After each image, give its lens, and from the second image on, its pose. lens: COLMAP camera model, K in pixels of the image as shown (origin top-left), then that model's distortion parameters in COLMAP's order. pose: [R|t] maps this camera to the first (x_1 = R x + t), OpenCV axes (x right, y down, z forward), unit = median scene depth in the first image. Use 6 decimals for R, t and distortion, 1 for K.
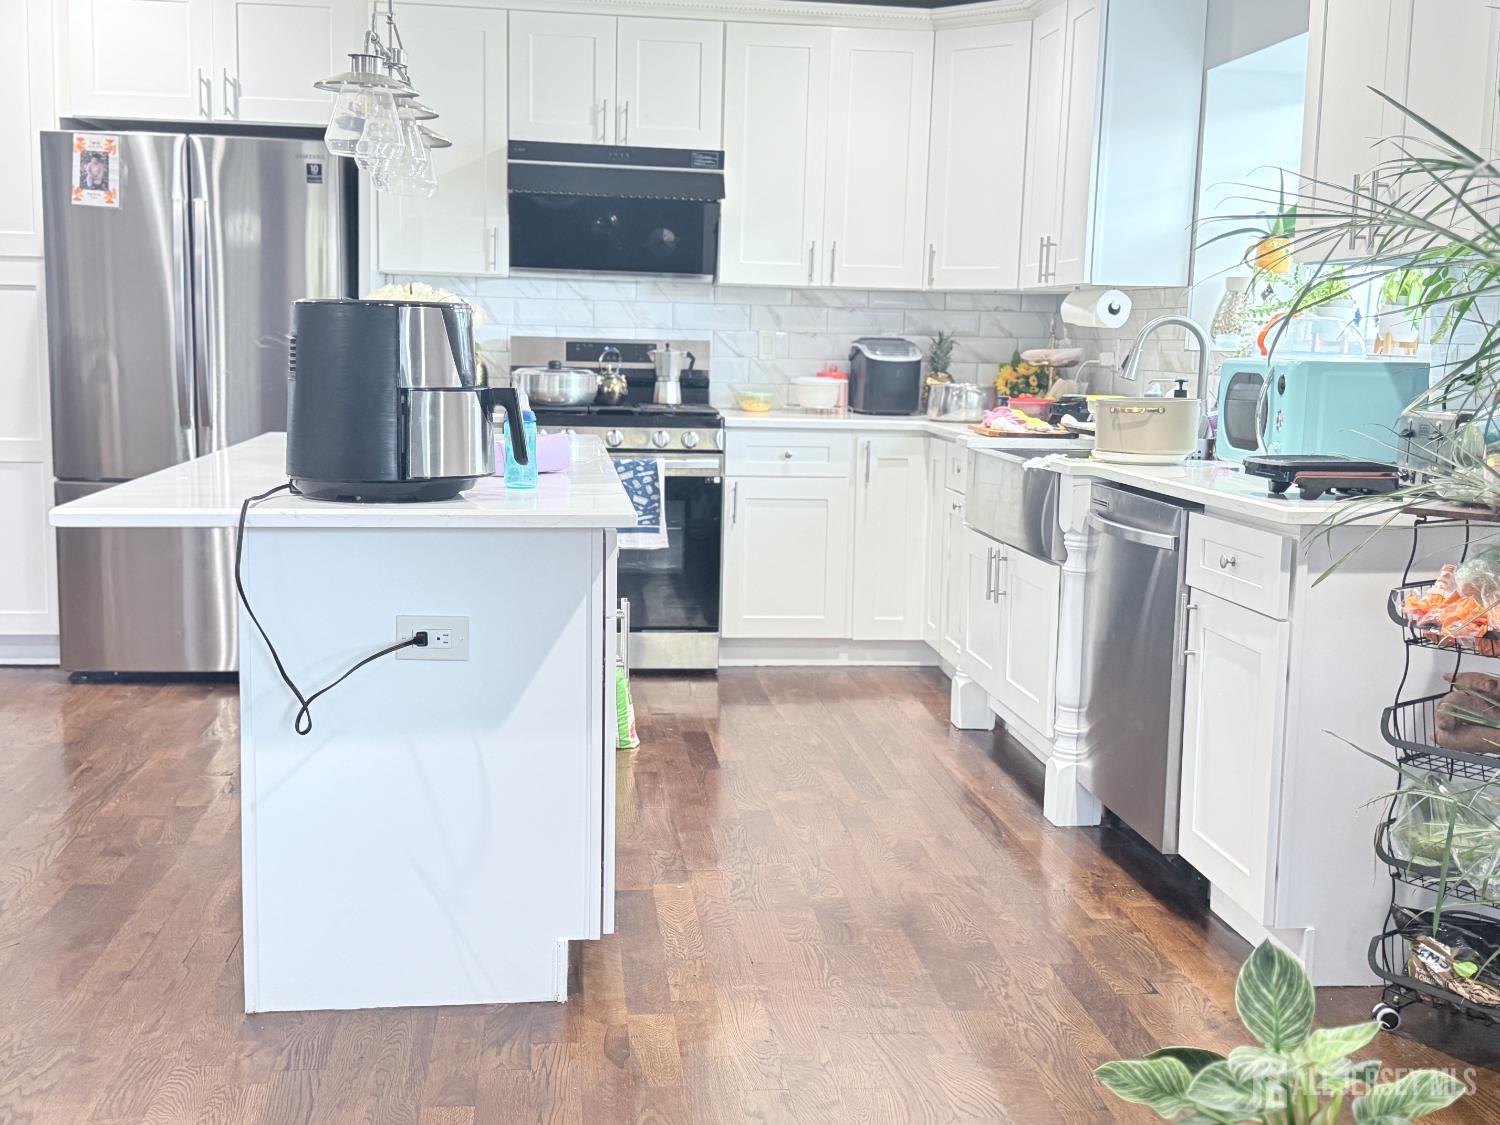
lens RADIAL K [[1653.3, 0, 749.6], [0, 1653.3, 557.1], [0, 0, 1]] dist [0.100444, 0.000000]
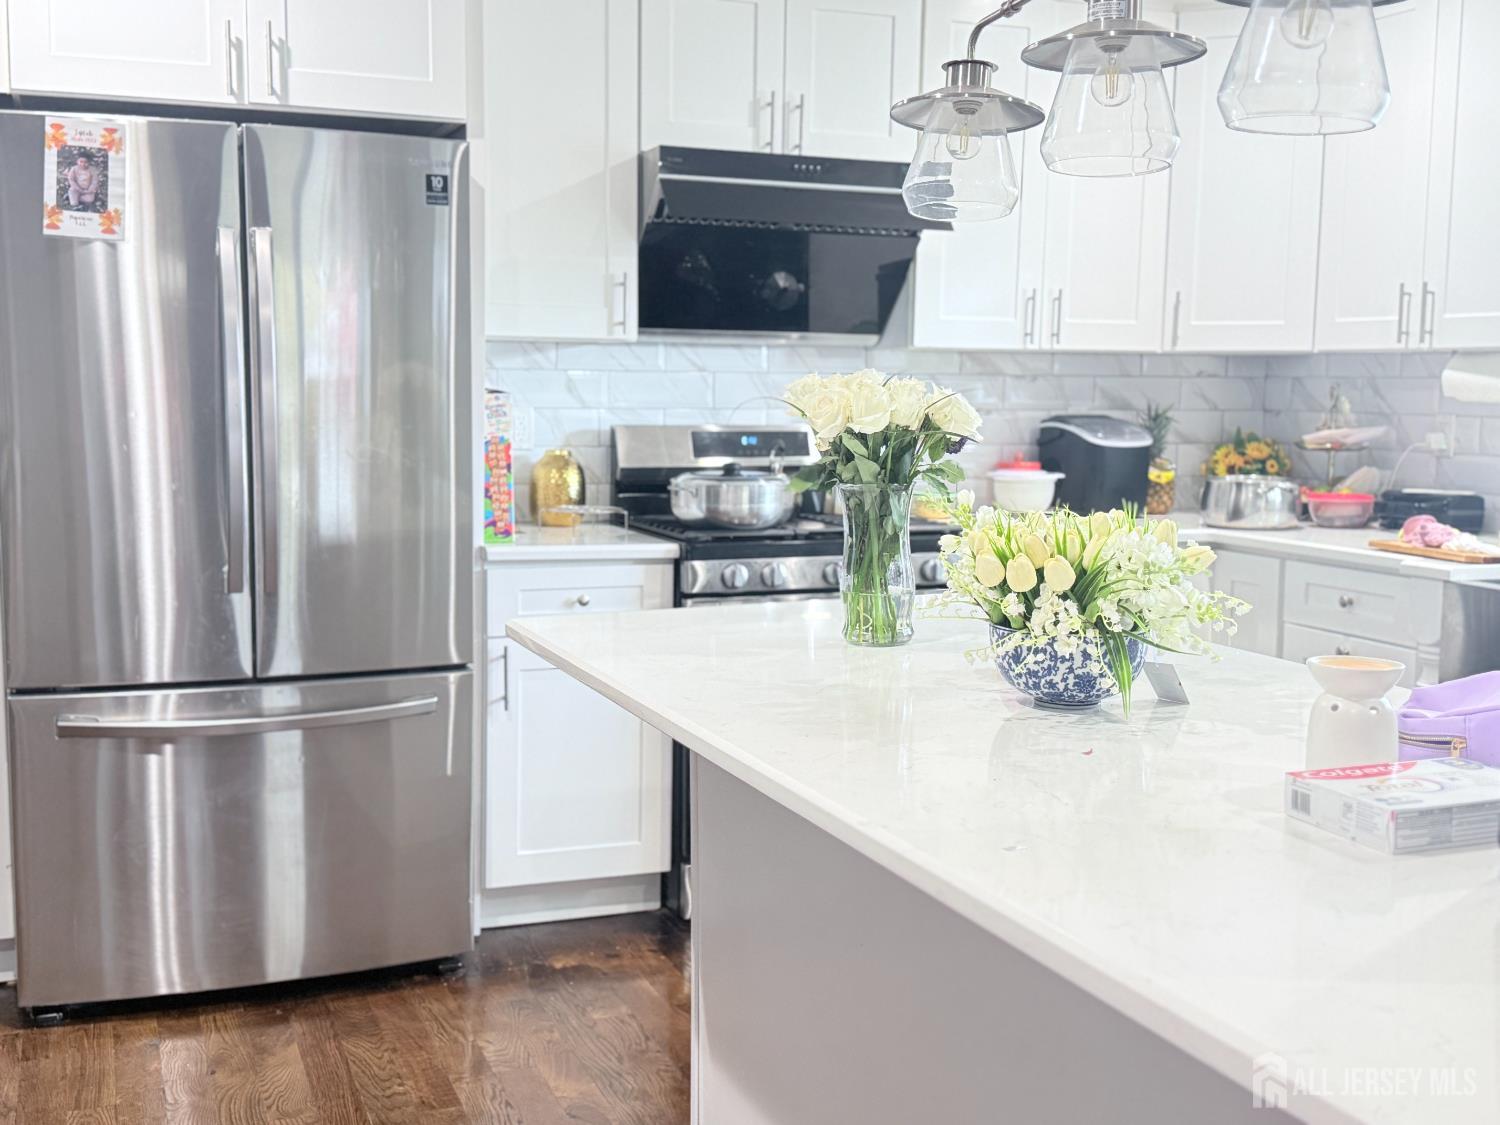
lens RADIAL K [[1653.3, 0, 750.4], [0, 1653.3, 566.4], [0, 0, 1]] dist [0.100444, 0.000000]
pose [[0.968196, -0.042228, 0.246604, -0.279877], [0.046487, 0.998853, -0.011472, -0.066562], [-0.245836, 0.022571, 0.969049, 0.327368]]
